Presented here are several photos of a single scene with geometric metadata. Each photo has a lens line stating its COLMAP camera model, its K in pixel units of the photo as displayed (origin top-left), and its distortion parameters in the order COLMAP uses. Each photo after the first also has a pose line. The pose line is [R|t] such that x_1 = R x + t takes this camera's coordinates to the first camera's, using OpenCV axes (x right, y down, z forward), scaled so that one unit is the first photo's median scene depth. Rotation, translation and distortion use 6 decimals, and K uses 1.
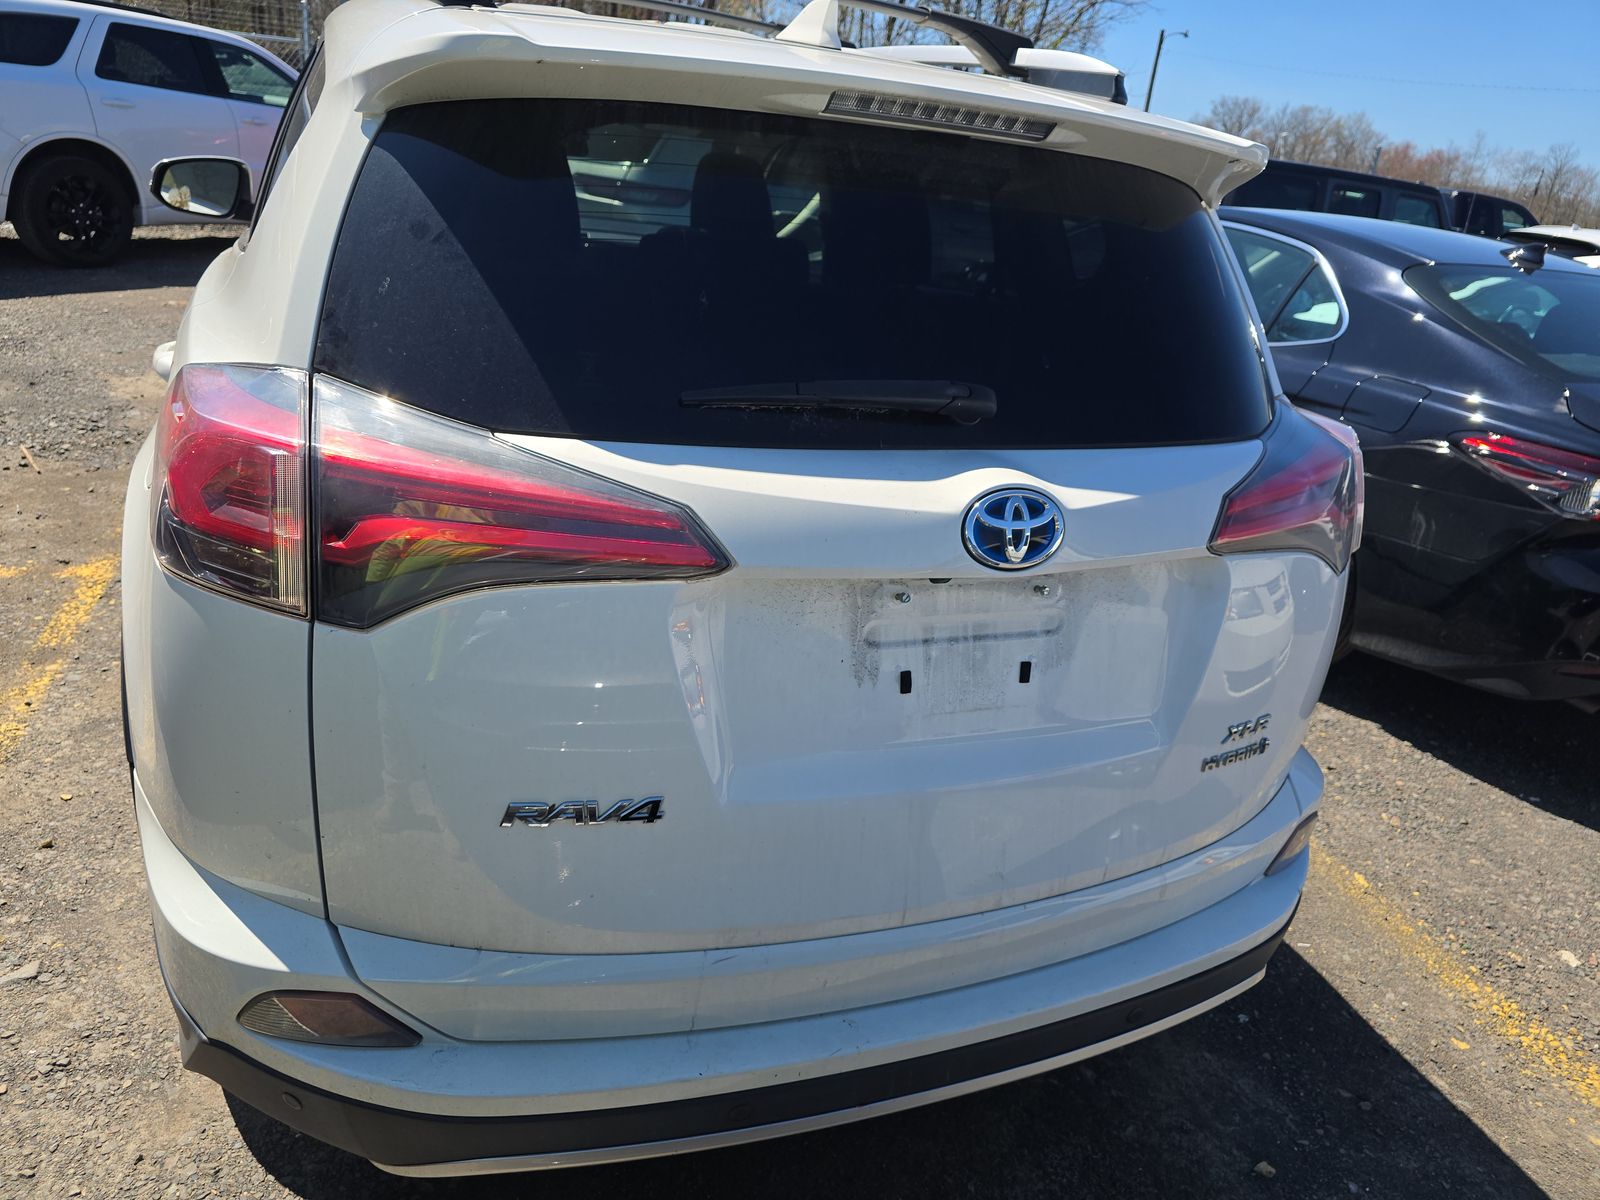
lens RADIAL K [[1067.9, 0, 800.0], [0, 1067.9, 600.0], [0, 0, 1]] dist [0.054394, -0.047589]
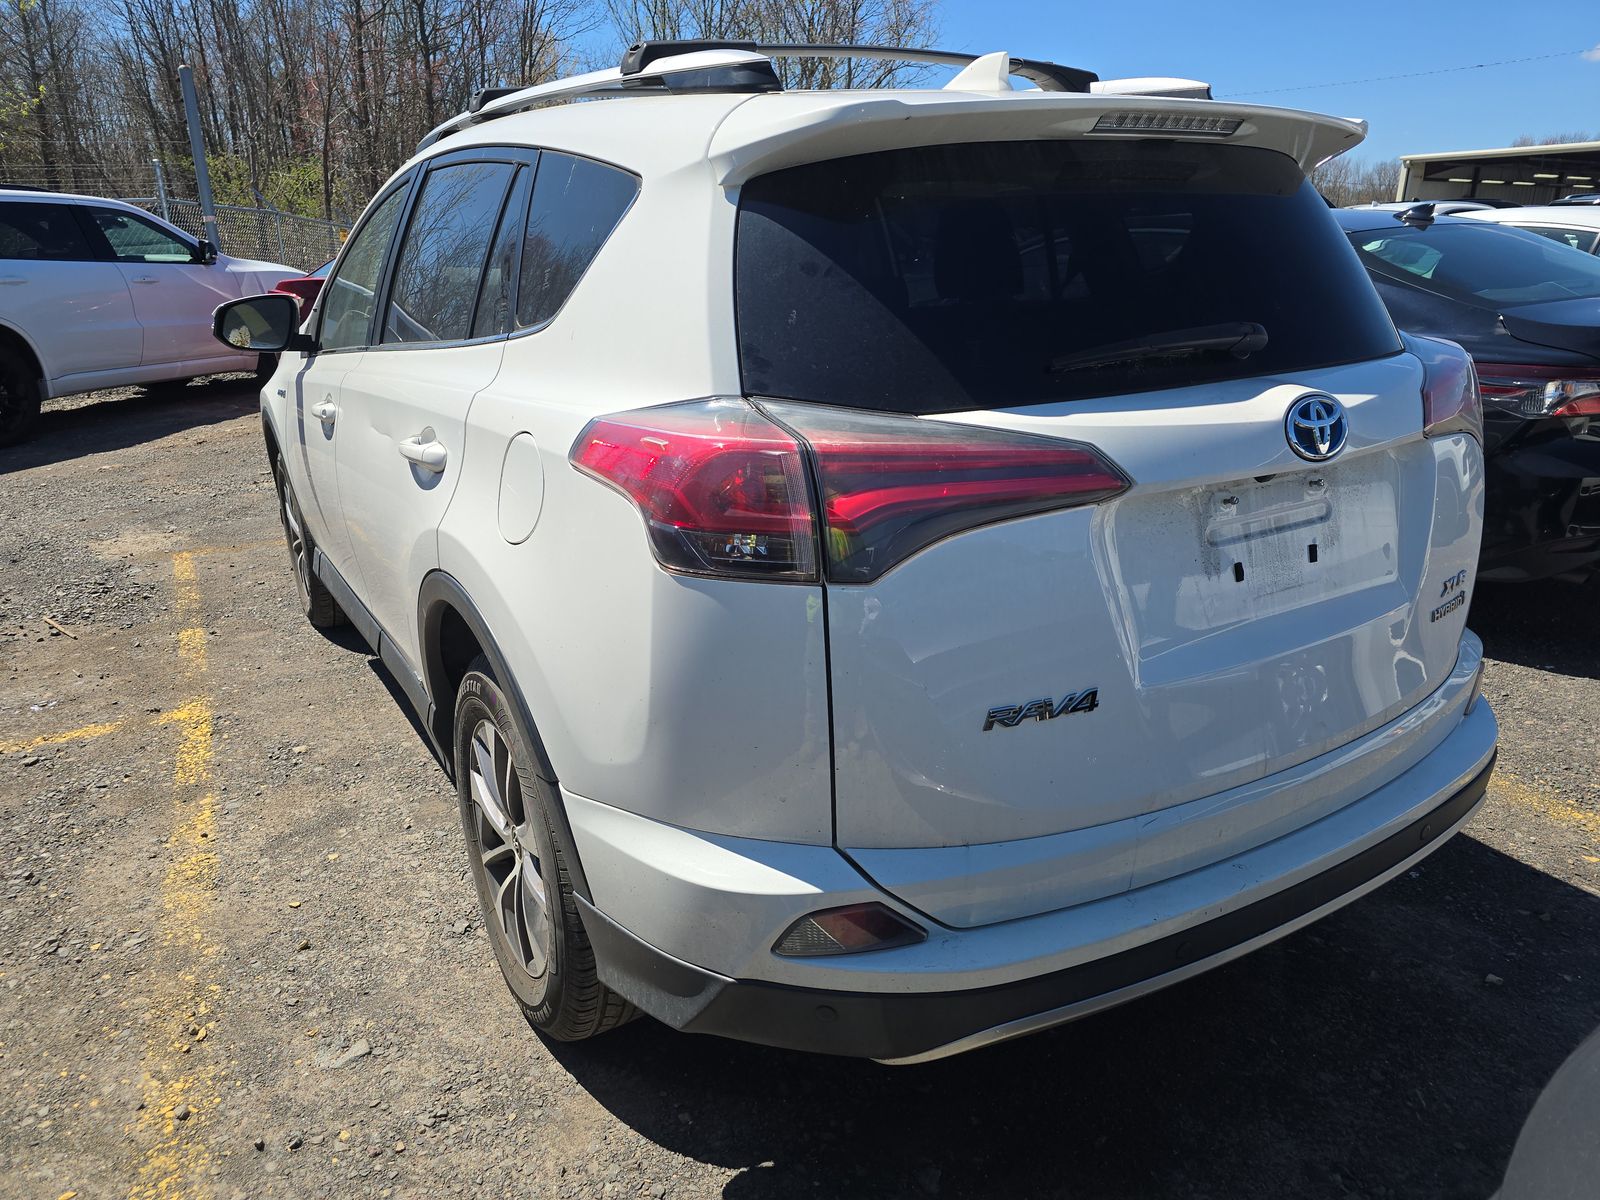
lens RADIAL K [[1067.9, 0, 800.0], [0, 1067.9, 600.0], [0, 0, 1]] dist [0.054394, -0.047589]
pose [[0.978550, -0.176980, 0.105442, -0.401387], [0.183442, 0.981488, -0.055040, 0.064353], [-0.093749, 0.073202, 0.992901, -0.127371]]
